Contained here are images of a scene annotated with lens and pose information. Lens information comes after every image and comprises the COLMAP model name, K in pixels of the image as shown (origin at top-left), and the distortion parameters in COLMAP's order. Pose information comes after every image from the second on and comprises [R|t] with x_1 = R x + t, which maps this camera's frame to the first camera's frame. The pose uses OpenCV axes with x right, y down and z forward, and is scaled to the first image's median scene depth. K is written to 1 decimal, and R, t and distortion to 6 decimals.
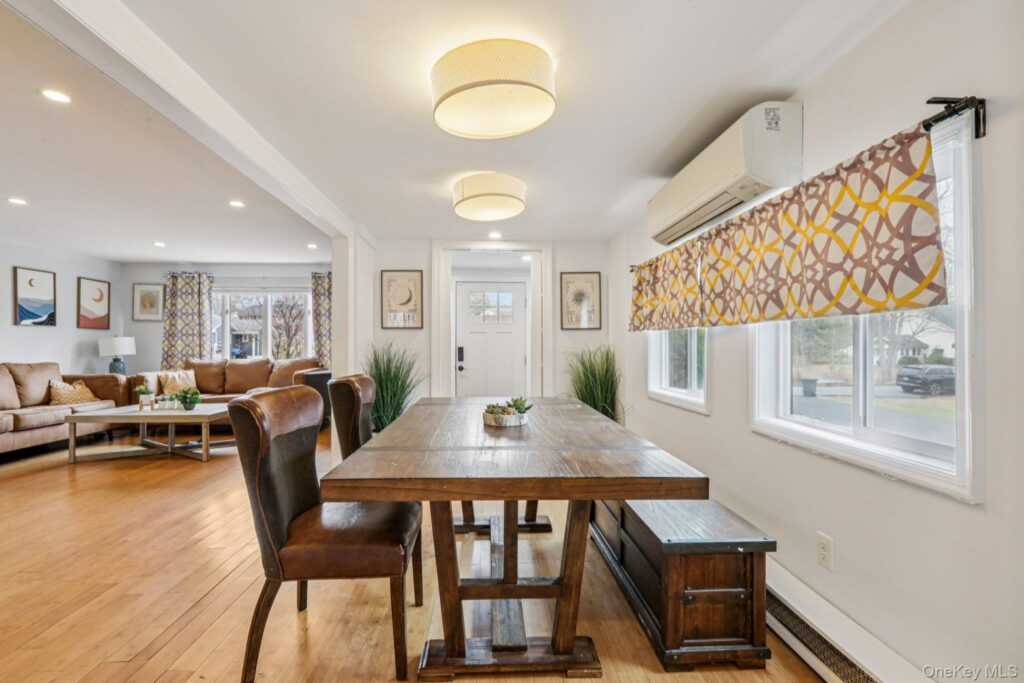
lens RADIAL K [[464.7, 0, 511.8], [0, 464.7, 345.6], [0, 0, 1]] dist [0.003161, 0.001239]
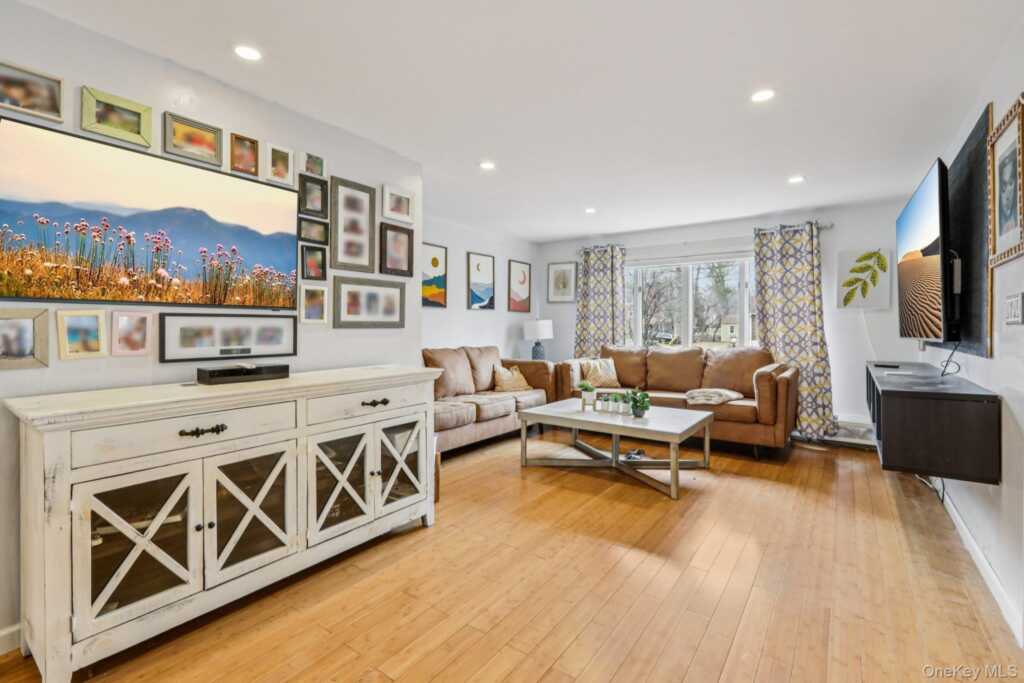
lens RADIAL K [[464.7, 0, 508.9], [0, 464.7, 330.9], [0, 0, 1]] dist [0.003161, 0.001239]
pose [[0.784623, 0.010442, -0.619886, -0.305474], [-0.002730, 0.999907, 0.013388, -0.008765], [0.619968, -0.008812, 0.784578, 0.216205]]
